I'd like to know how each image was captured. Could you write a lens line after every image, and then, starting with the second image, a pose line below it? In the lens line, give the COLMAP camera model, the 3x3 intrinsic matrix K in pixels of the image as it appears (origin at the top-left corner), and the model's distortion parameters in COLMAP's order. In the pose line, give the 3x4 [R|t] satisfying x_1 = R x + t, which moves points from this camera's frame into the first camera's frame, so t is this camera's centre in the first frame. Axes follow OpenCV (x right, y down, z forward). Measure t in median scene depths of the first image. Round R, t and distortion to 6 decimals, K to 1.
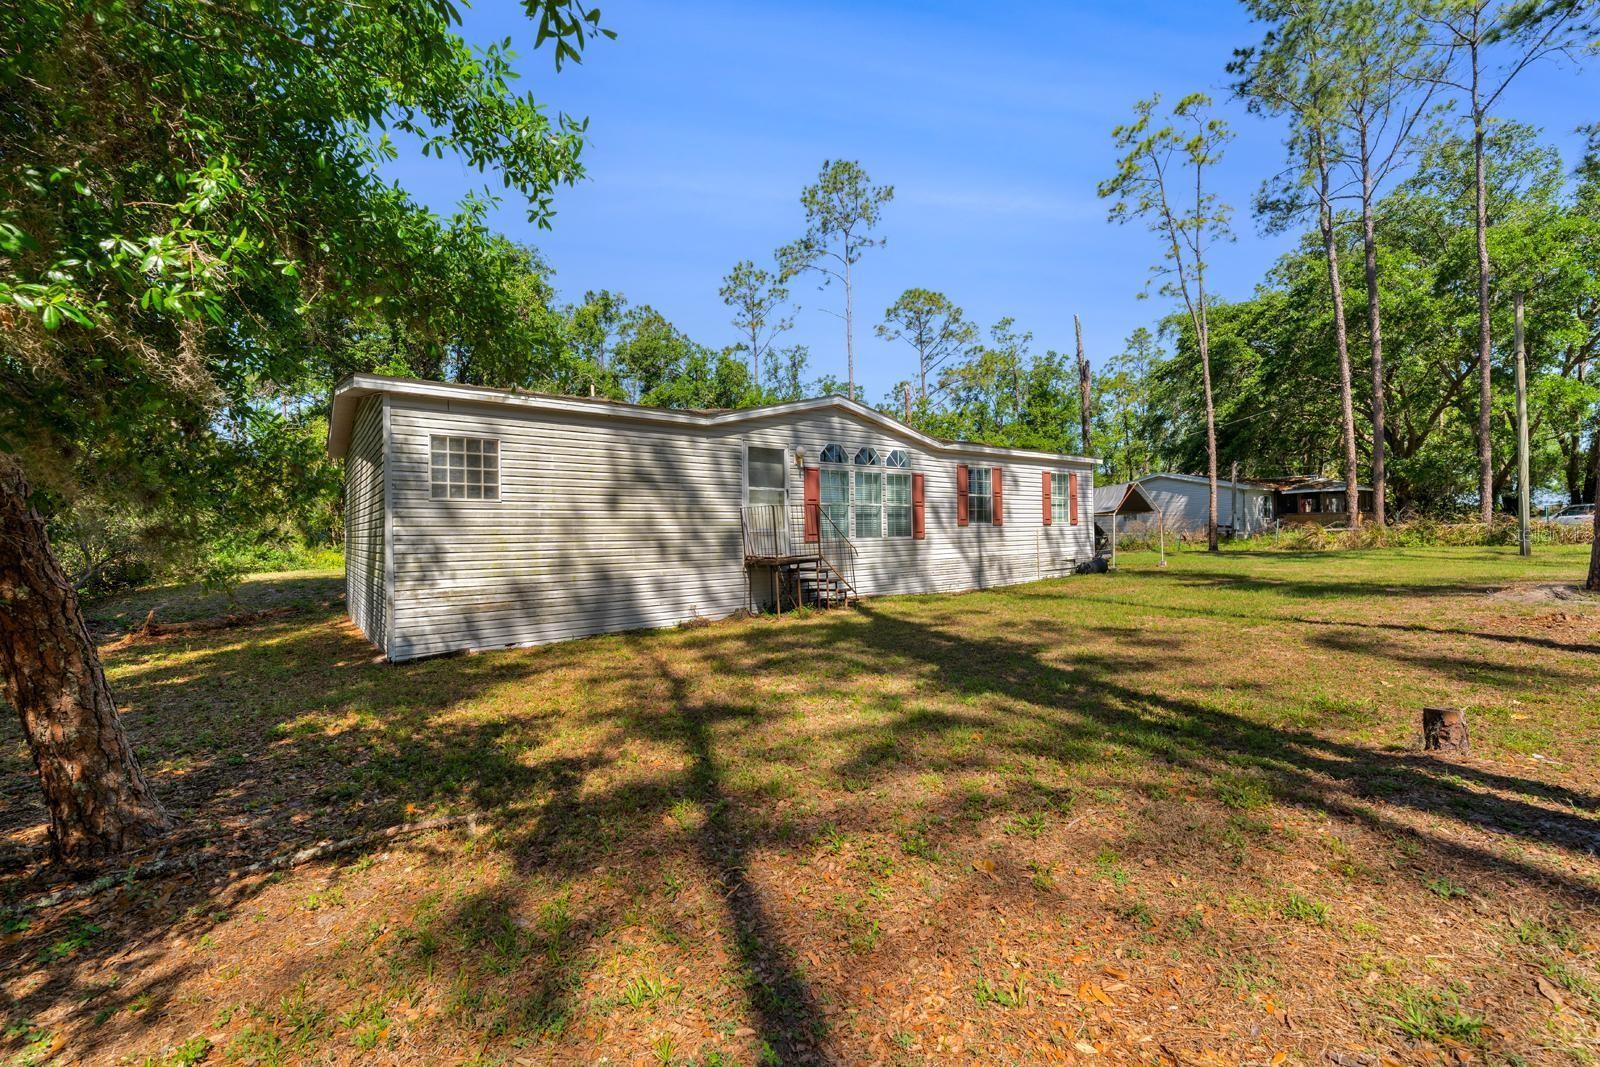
lens RADIAL K [[651.6, 0, 800.2], [0, 651.6, 530.9], [0, 0, 1]] dist [-0.001124, -0.000076]
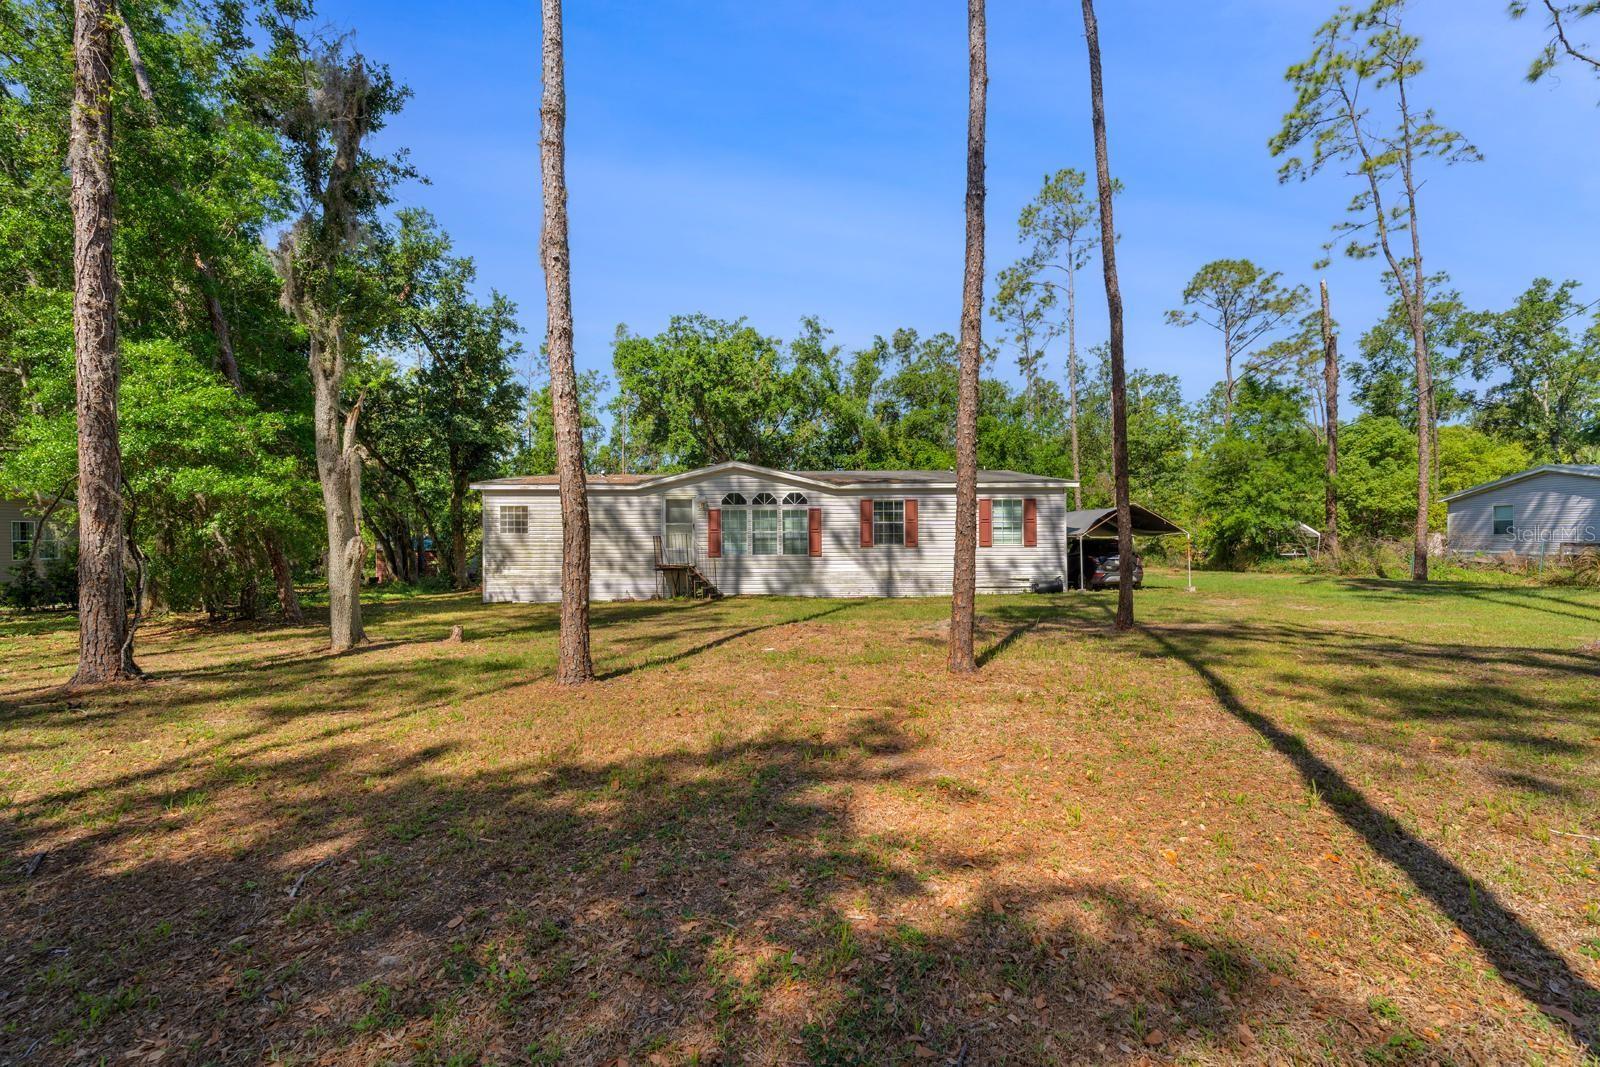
lens RADIAL K [[651.6, 0, 798.0], [0, 651.6, 536.3], [0, 0, 1]] dist [-0.001124, -0.000076]
pose [[0.793966, 0.011433, -0.607855, 0.983215], [-0.006763, 0.999927, 0.009973, -0.043390], [0.607925, -0.003808, 0.793985, -0.105269]]
